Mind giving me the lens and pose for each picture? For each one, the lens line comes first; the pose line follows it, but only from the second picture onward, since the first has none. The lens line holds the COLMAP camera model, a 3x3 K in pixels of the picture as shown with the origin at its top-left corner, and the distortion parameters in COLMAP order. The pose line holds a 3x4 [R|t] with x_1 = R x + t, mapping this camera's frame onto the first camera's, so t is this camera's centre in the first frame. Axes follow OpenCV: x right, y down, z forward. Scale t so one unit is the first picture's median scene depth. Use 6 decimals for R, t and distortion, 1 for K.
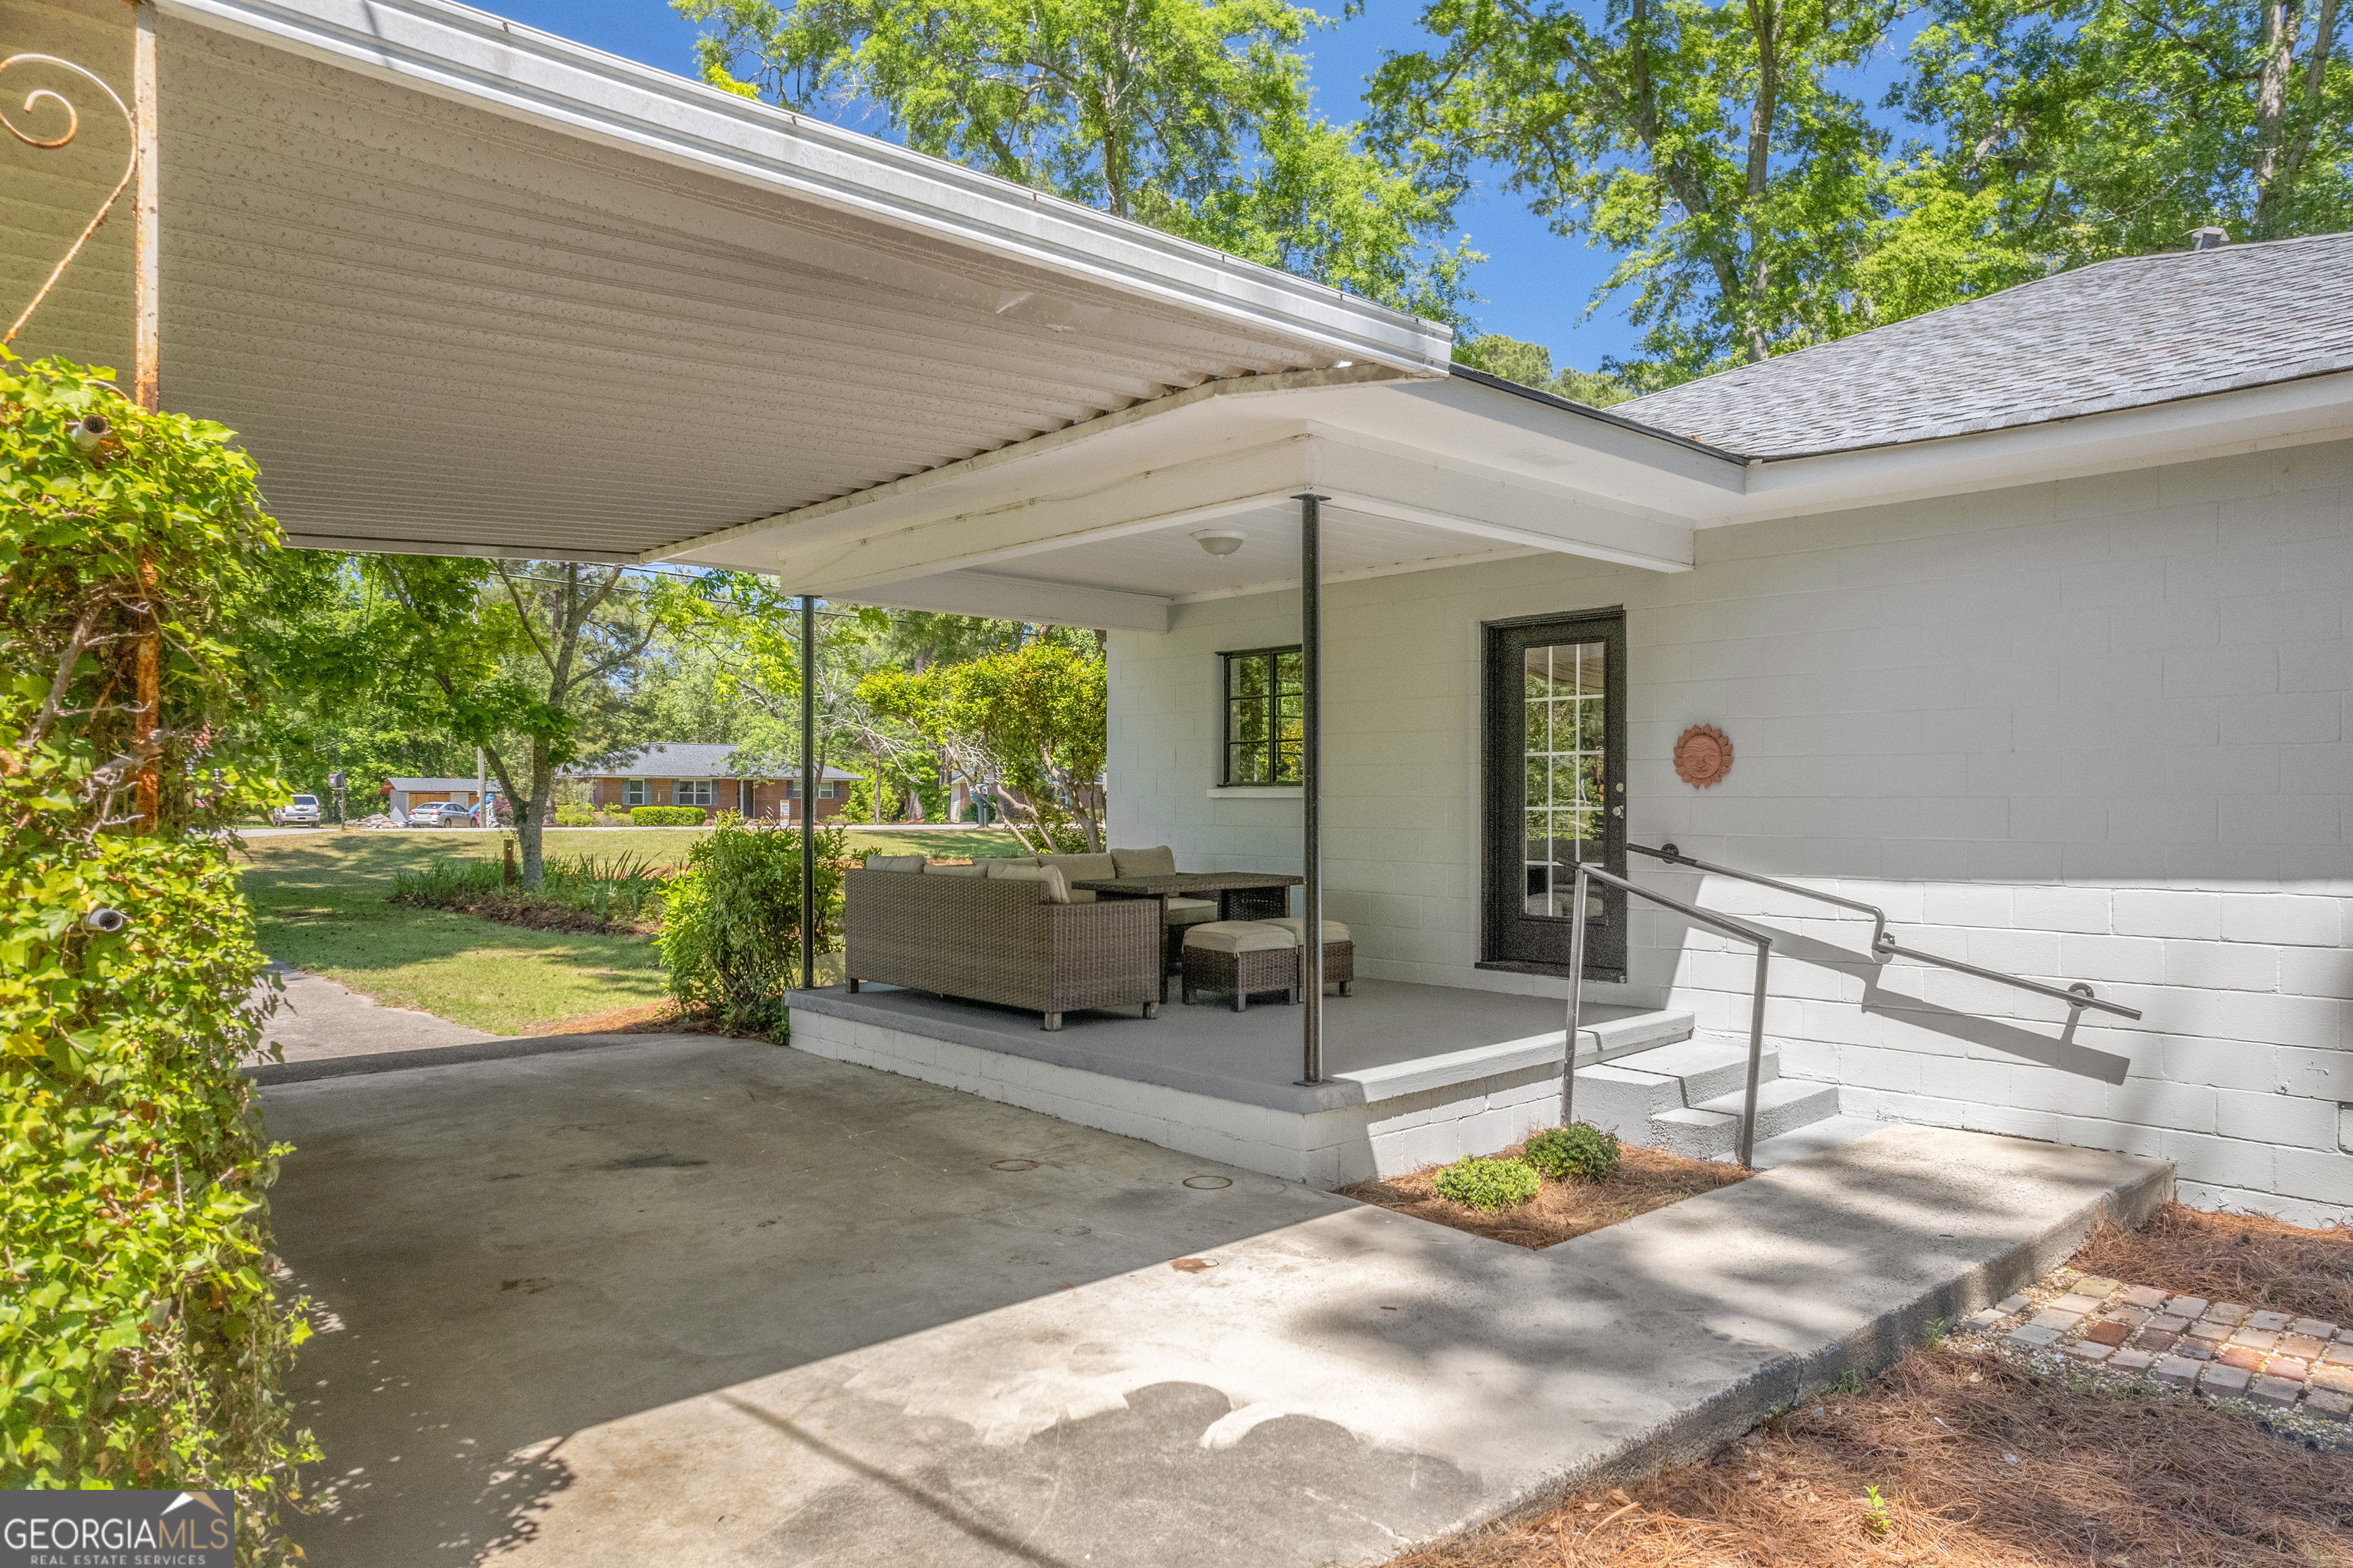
lens RADIAL K [[1487.0, 0, 1208.9], [0, 1487.0, 802.3], [0, 0, 1]] dist [-0.065874, 0.062939]
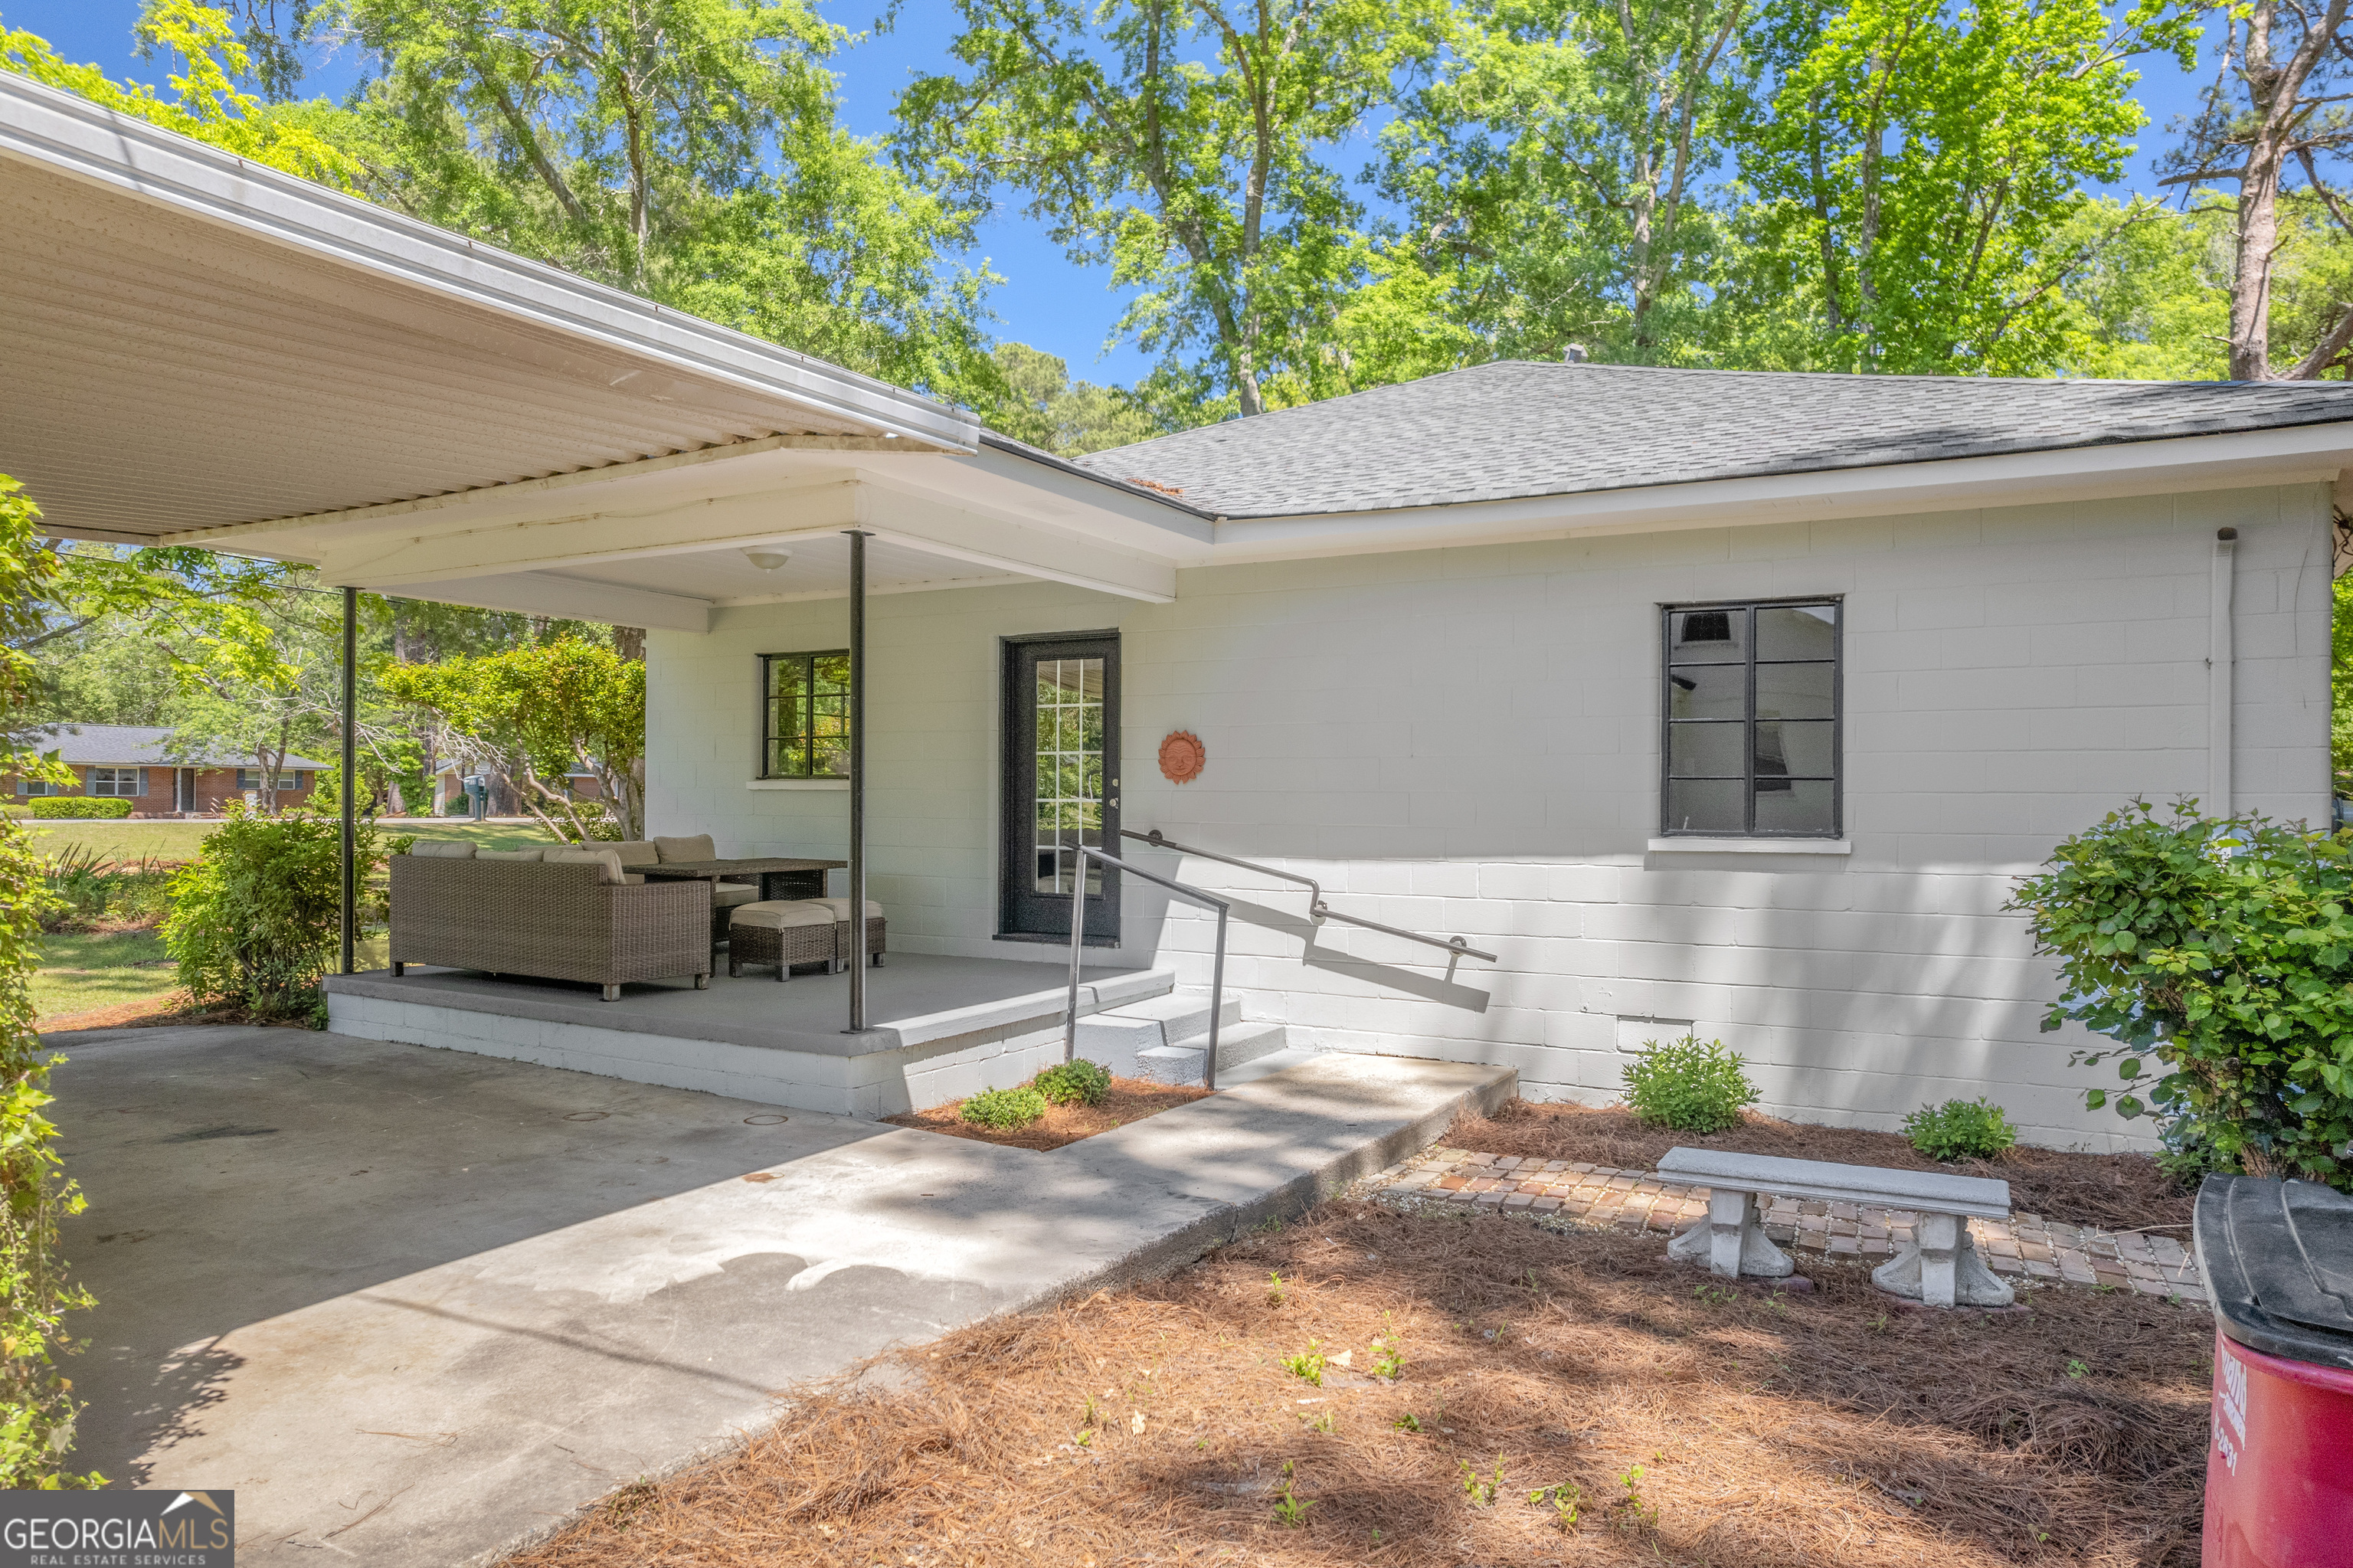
lens RADIAL K [[1525.1, 0, 1181.5], [0, 1525.1, 789.6], [0, 0, 1]] dist [-0.082338, 0.067412]
pose [[0.954214, 0.007151, 0.299040, -0.036943], [-0.005392, 0.999963, -0.006707, 0.003215], [-0.299077, 0.004788, 0.954217, -0.183307]]
